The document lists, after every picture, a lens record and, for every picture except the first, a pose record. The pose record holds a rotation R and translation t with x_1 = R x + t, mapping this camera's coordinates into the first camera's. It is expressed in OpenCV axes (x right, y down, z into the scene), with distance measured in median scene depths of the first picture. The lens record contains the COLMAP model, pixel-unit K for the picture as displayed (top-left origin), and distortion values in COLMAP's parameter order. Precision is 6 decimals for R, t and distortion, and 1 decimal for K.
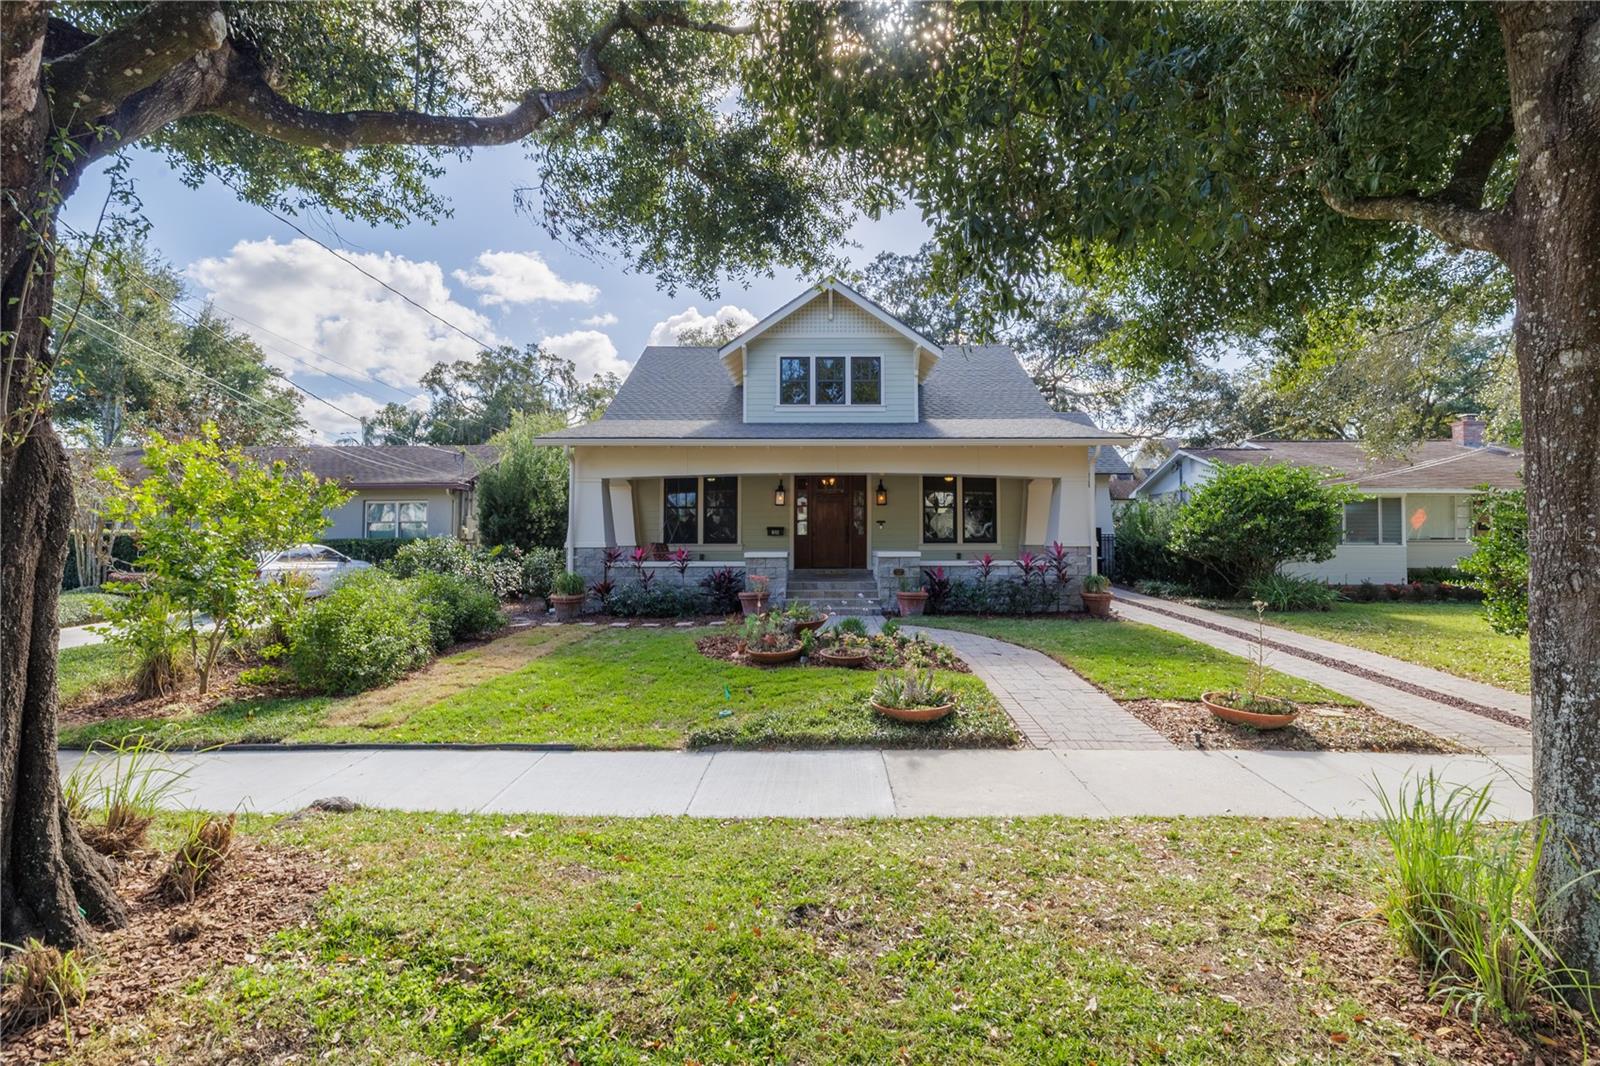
lens RADIAL K [[660.1, 0, 833.3], [0, 660.1, 516.9], [0, 0, 1]] dist [0.005230, 0.000009]
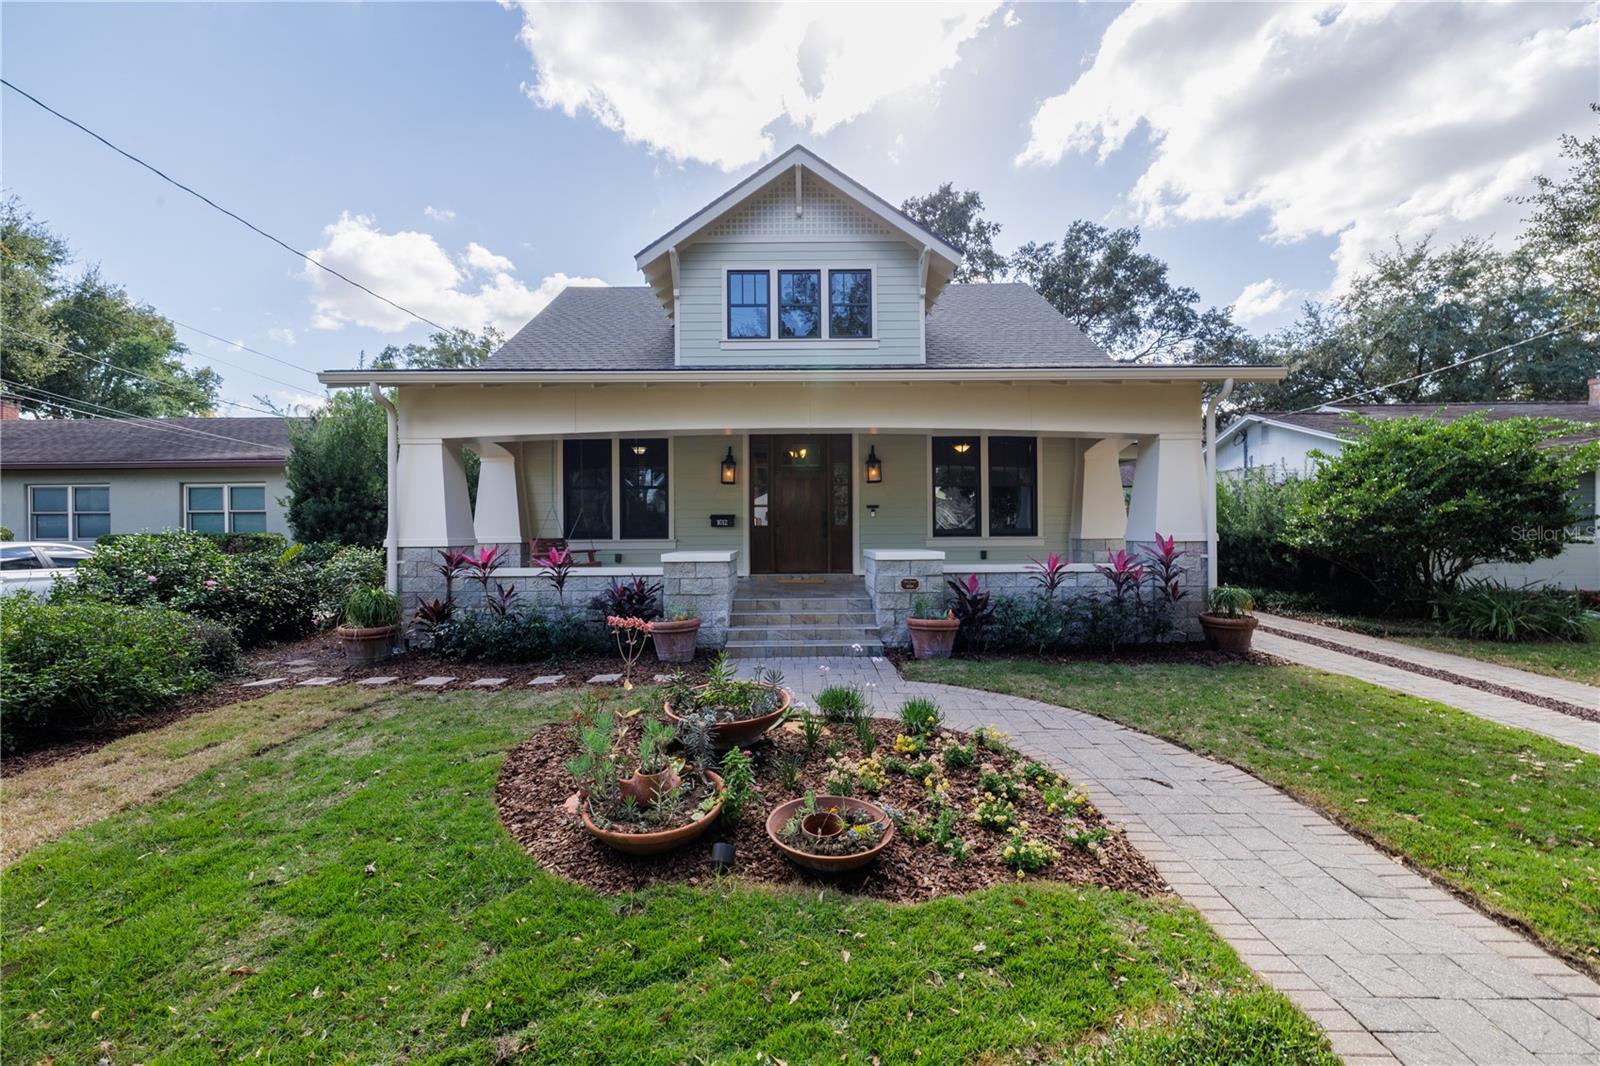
lens RADIAL K [[660.1, 0, 805.2], [0, 660.1, 526.5], [0, 0, 1]] dist [0.005230, 0.000009]
pose [[0.999980, -0.005012, -0.003829, 0.002964], [0.005113, 0.999630, 0.026700, 0.009844], [0.003694, -0.026719, 0.999636, 0.309521]]
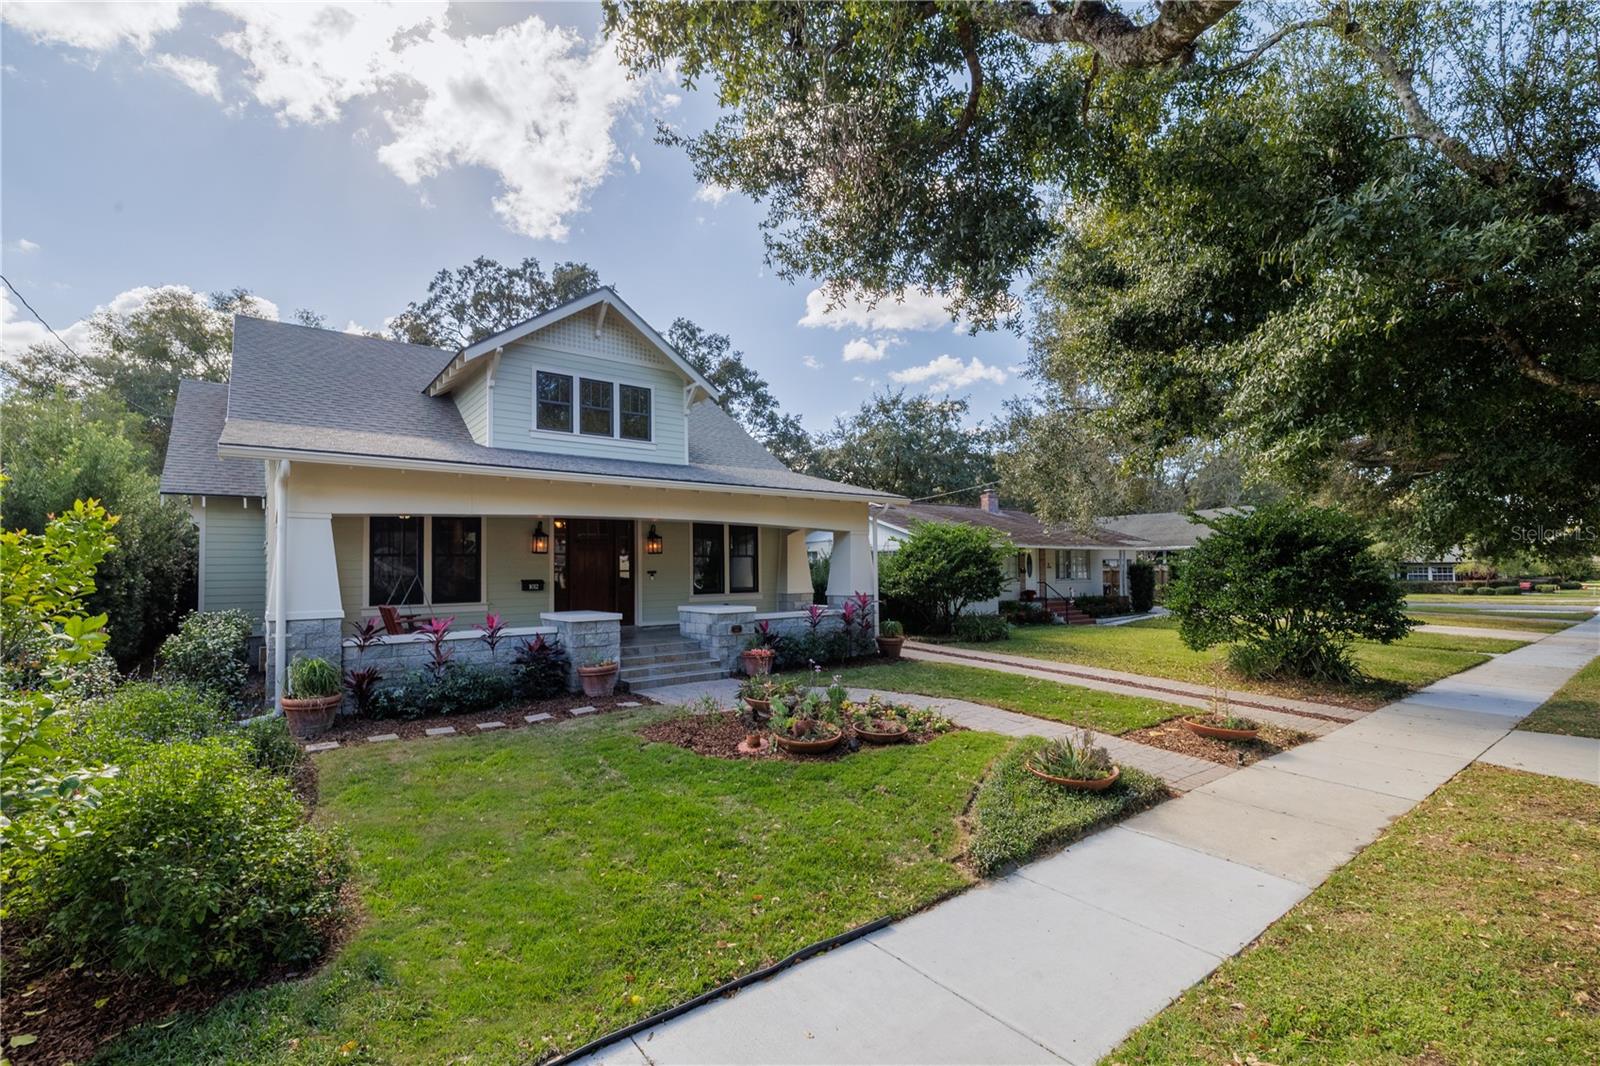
lens RADIAL K [[657.3, 0, 786.6], [0, 657.3, 555.6], [0, 0, 1]] dist [-0.004245, -0.000006]
pose [[0.815157, 0.005511, 0.579214, -0.309575], [-0.005734, 0.999983, -0.001446, -0.015556], [-0.579212, -0.002143, 0.815174, 0.167913]]
